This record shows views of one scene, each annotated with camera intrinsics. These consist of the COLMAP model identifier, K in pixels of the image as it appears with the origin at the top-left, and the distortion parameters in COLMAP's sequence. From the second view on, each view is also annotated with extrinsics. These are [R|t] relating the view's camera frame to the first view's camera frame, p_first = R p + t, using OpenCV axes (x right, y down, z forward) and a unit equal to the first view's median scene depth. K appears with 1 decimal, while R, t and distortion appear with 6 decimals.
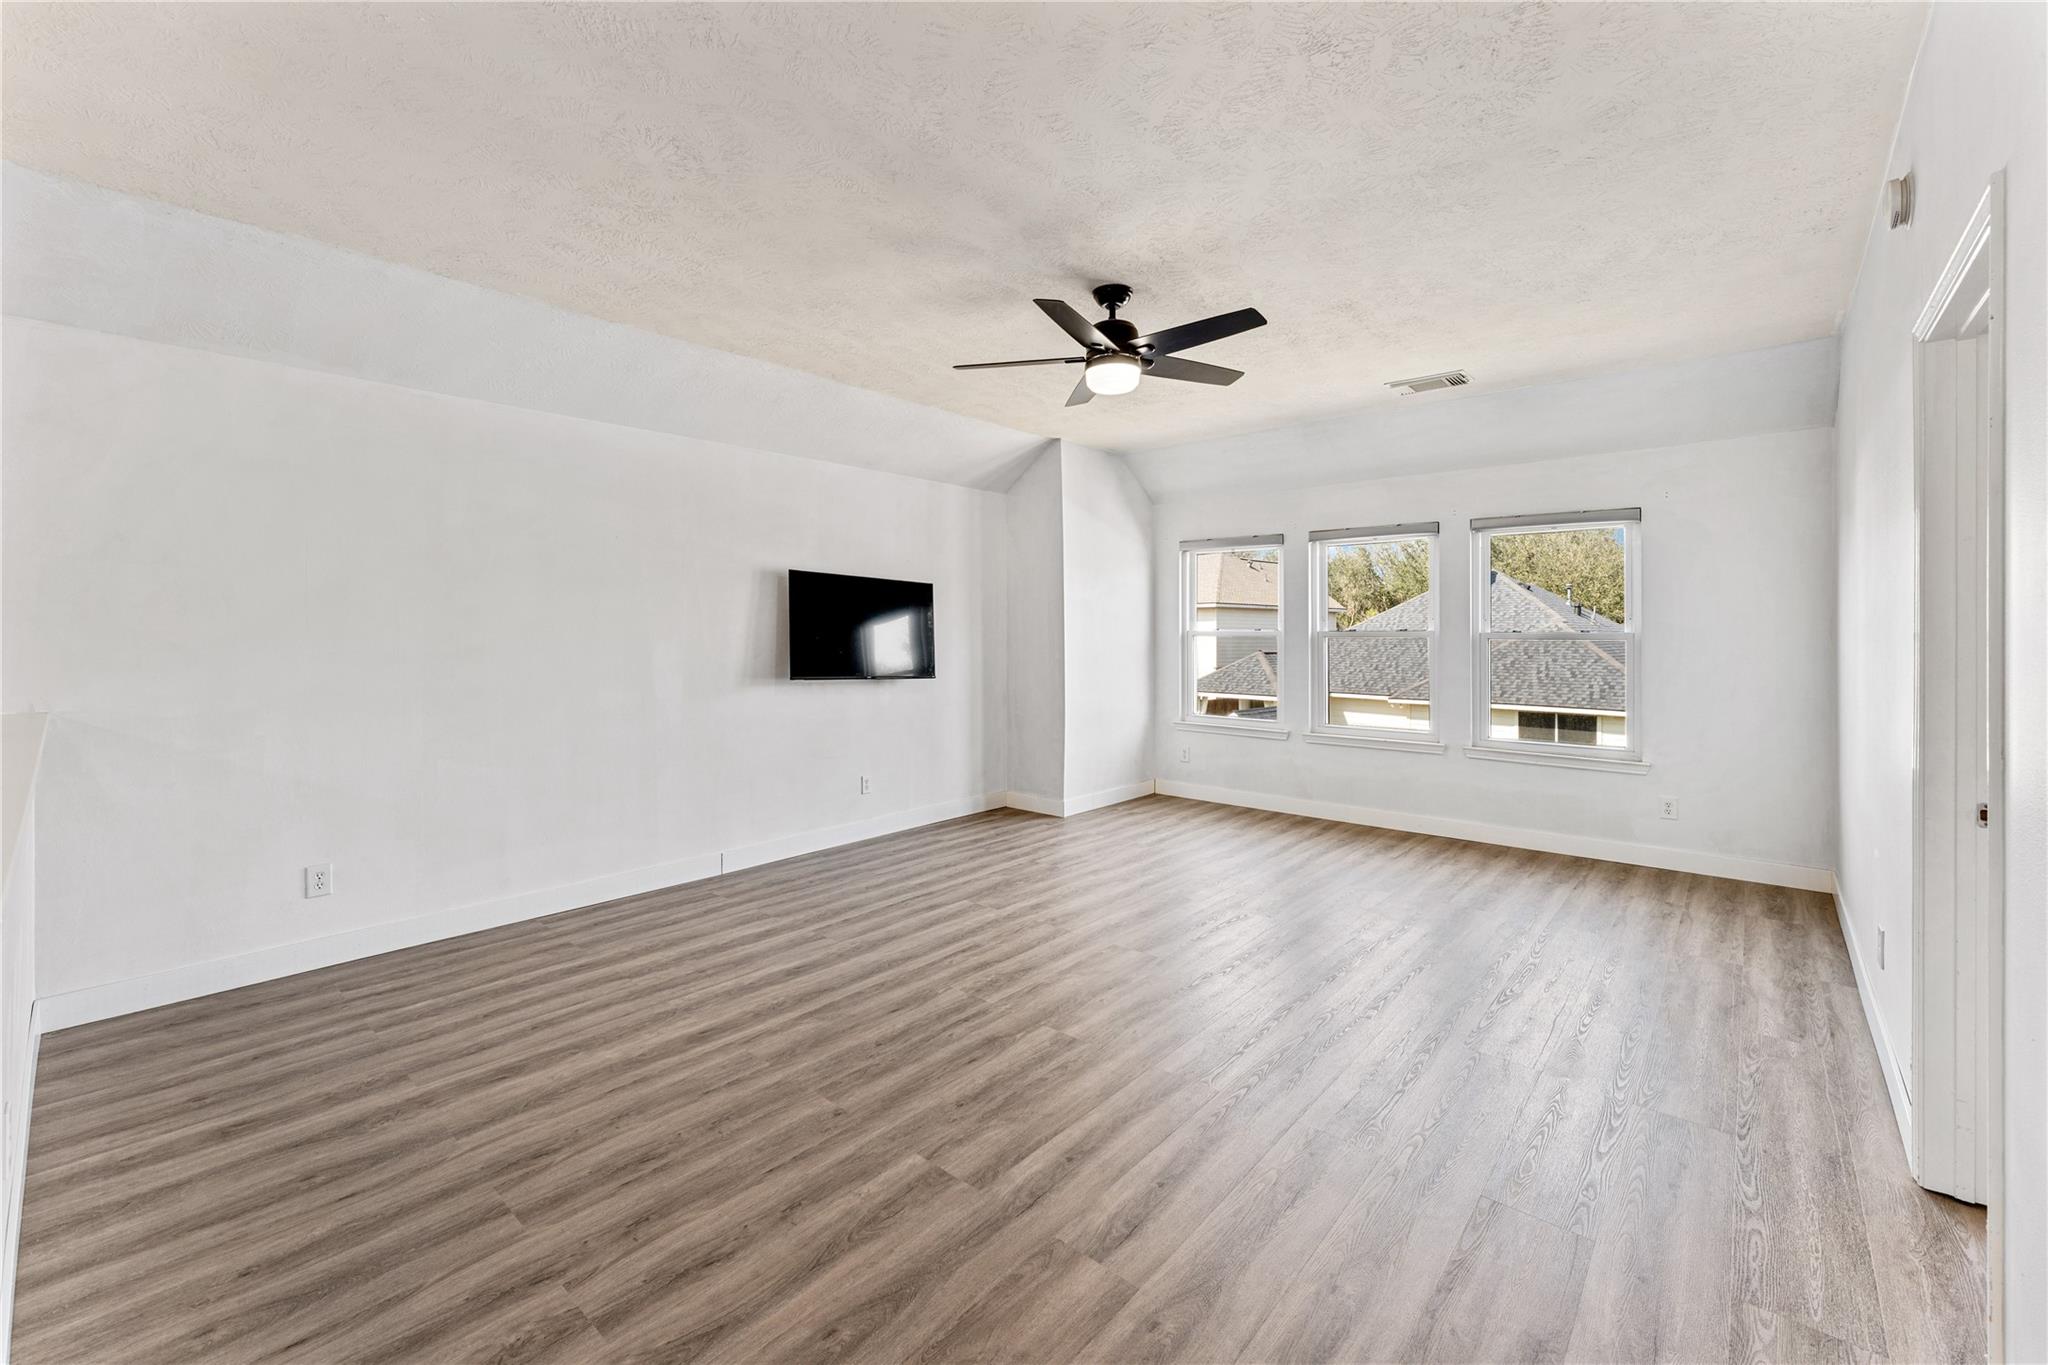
lens RADIAL K [[839.1, 0, 1016.9], [0, 839.1, 632.4], [0, 0, 1]] dist [0.000025, -0.000146]
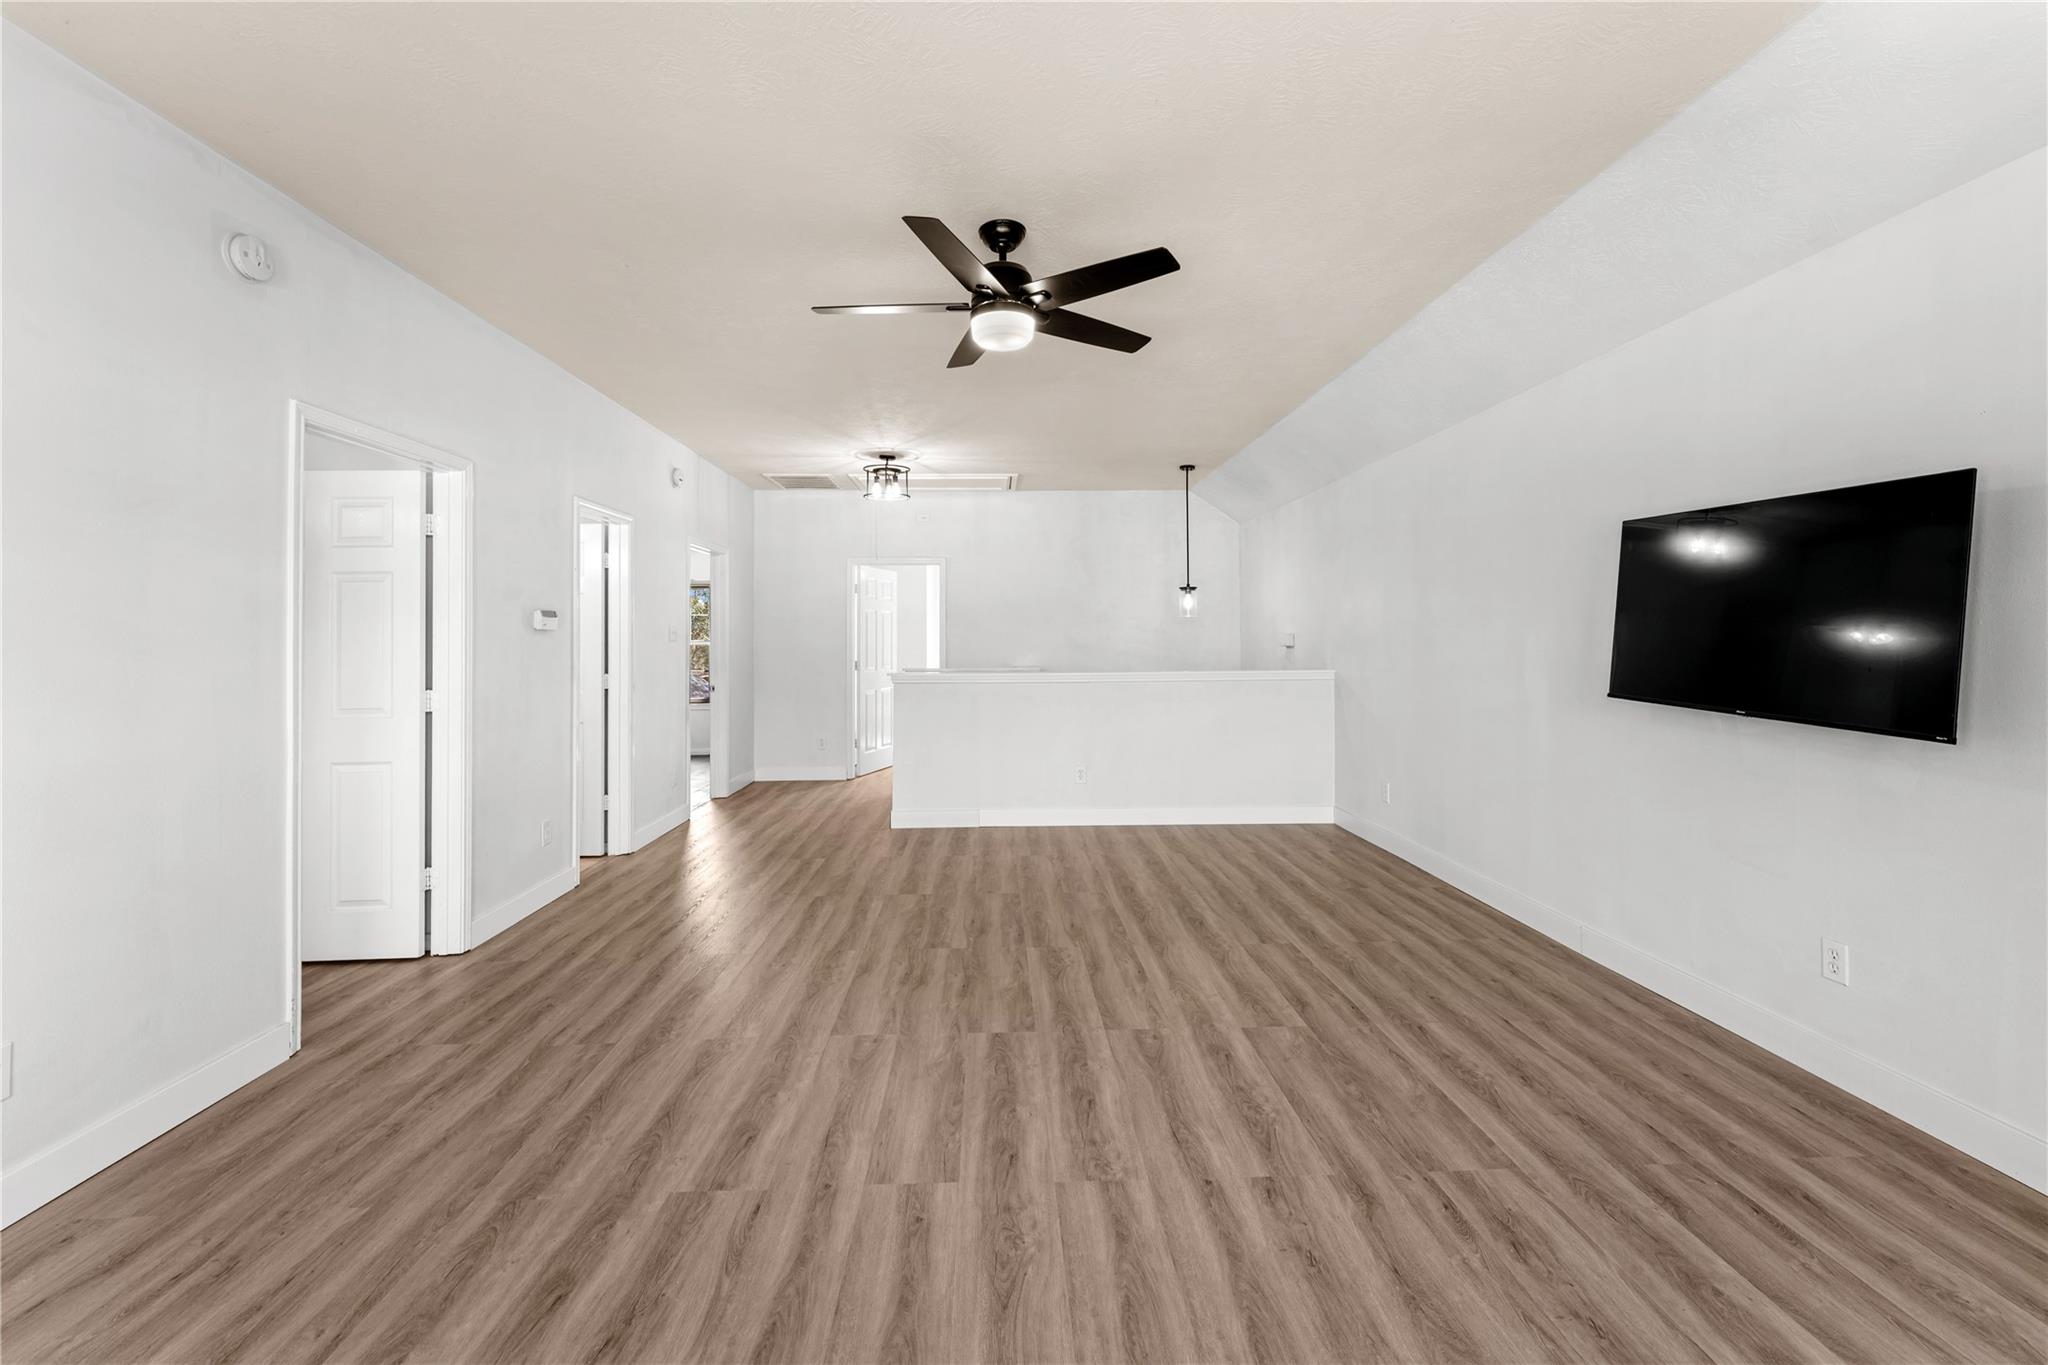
lens RADIAL K [[839.1, 0, 1016.9], [0, 839.1, 632.4], [0, 0, 1]] dist [0.000025, -0.000146]
pose [[-0.724684, 0.002029, -0.689078, 0.845669], [0.010388, 0.999914, -0.007981, 0.012059], [0.689003, -0.012942, -0.724643, 1.984635]]
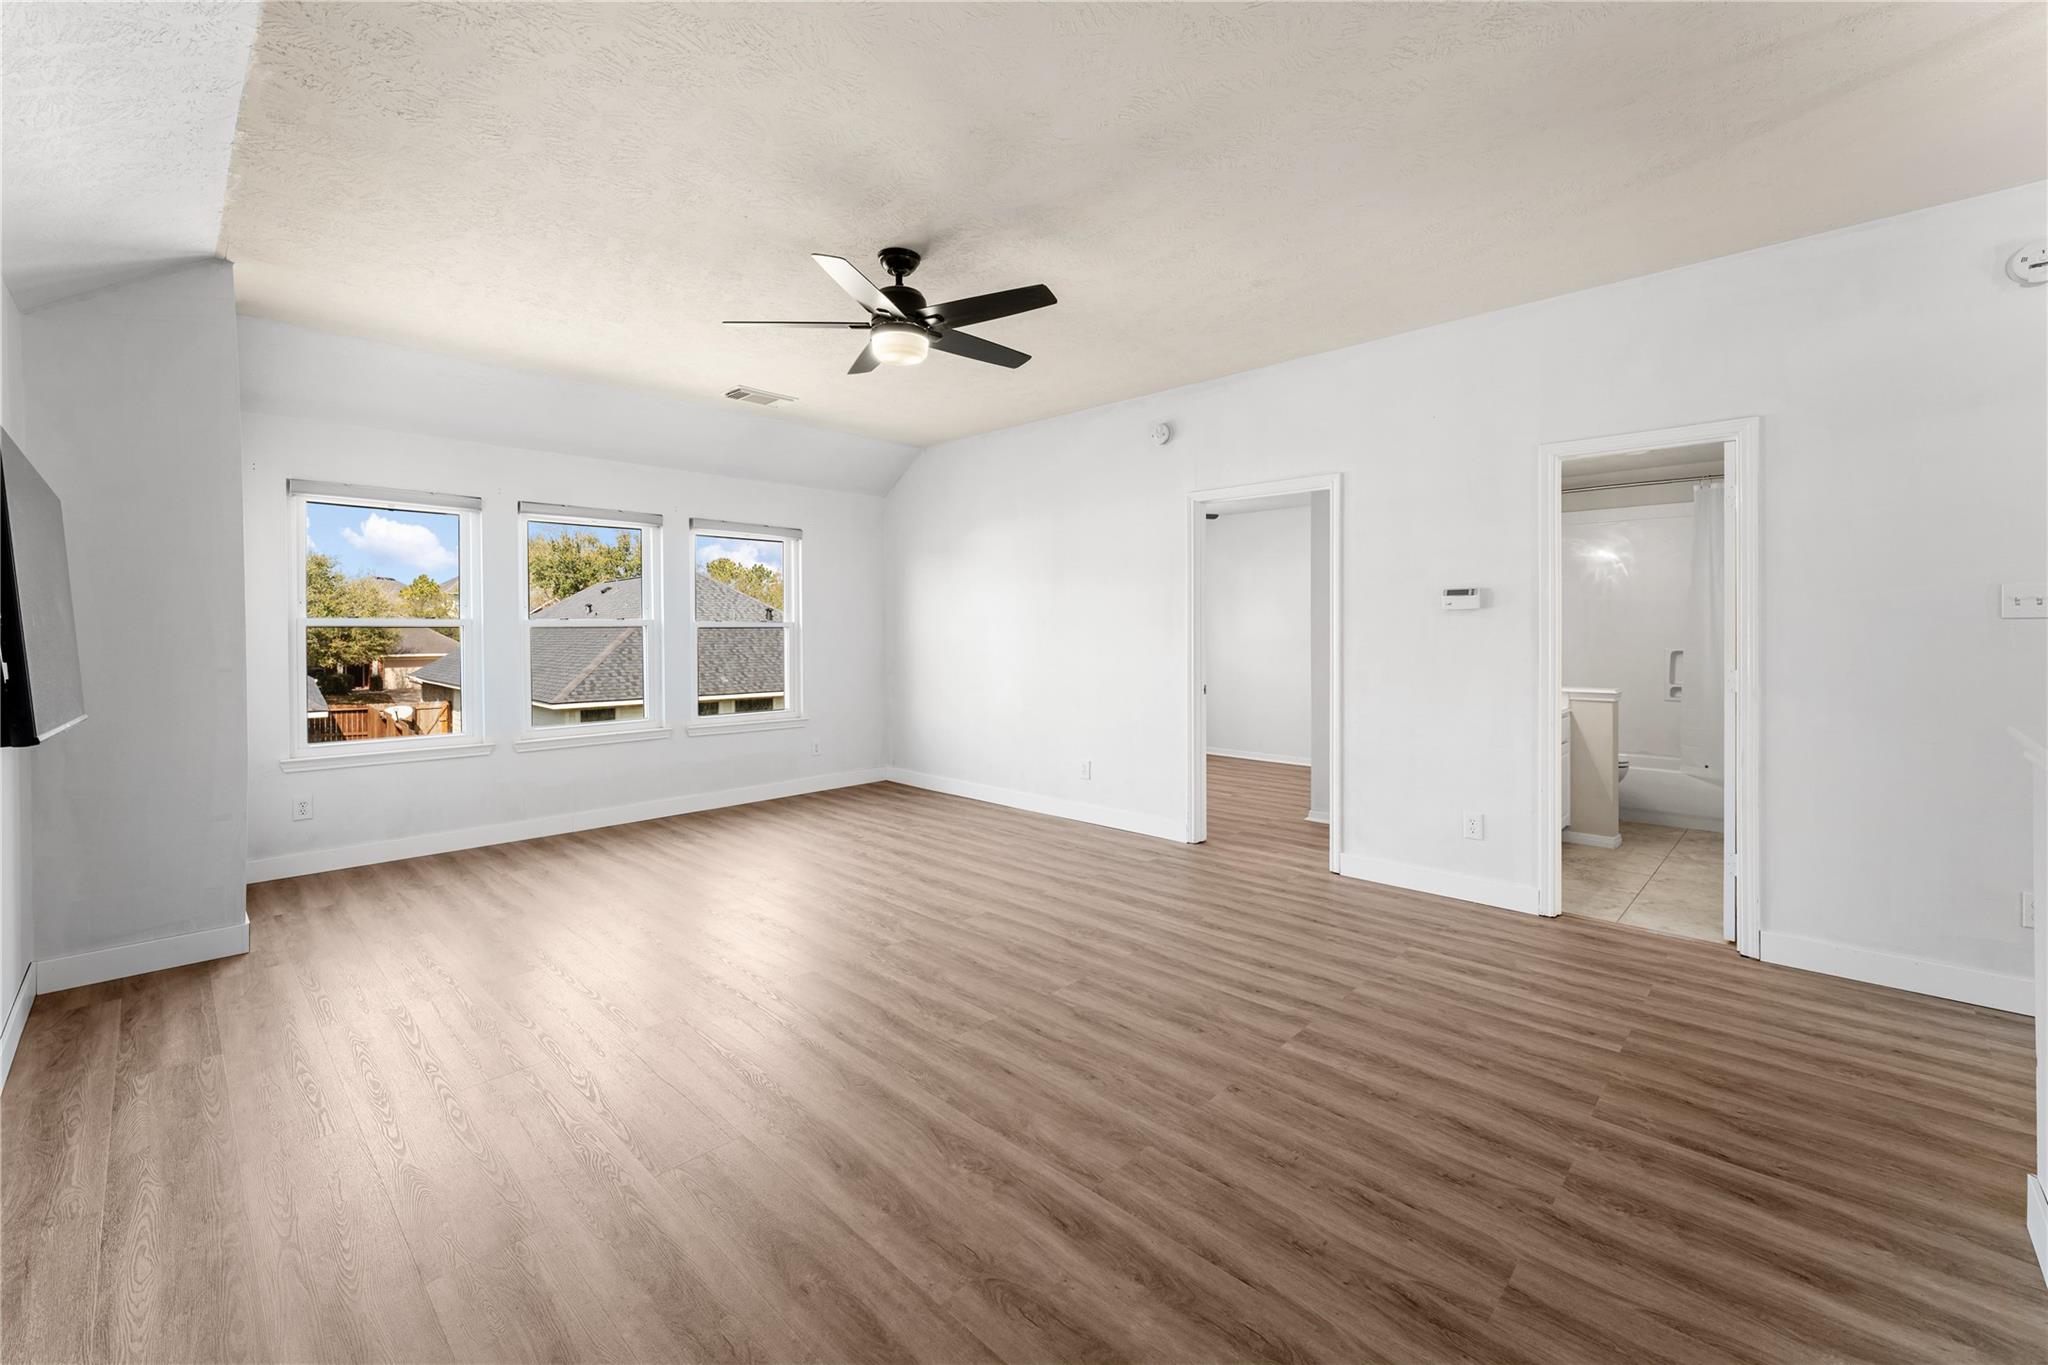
lens RADIAL K [[839.1, 0, 1016.9], [0, 839.1, 632.4], [0, 0, 1]] dist [0.000025, -0.000146]
pose [[0.050616, -0.003604, 0.998712, -1.016525], [0.002187, 0.999991, 0.003498, 0.019071], [-0.998716, 0.002007, 0.050624, 1.002133]]
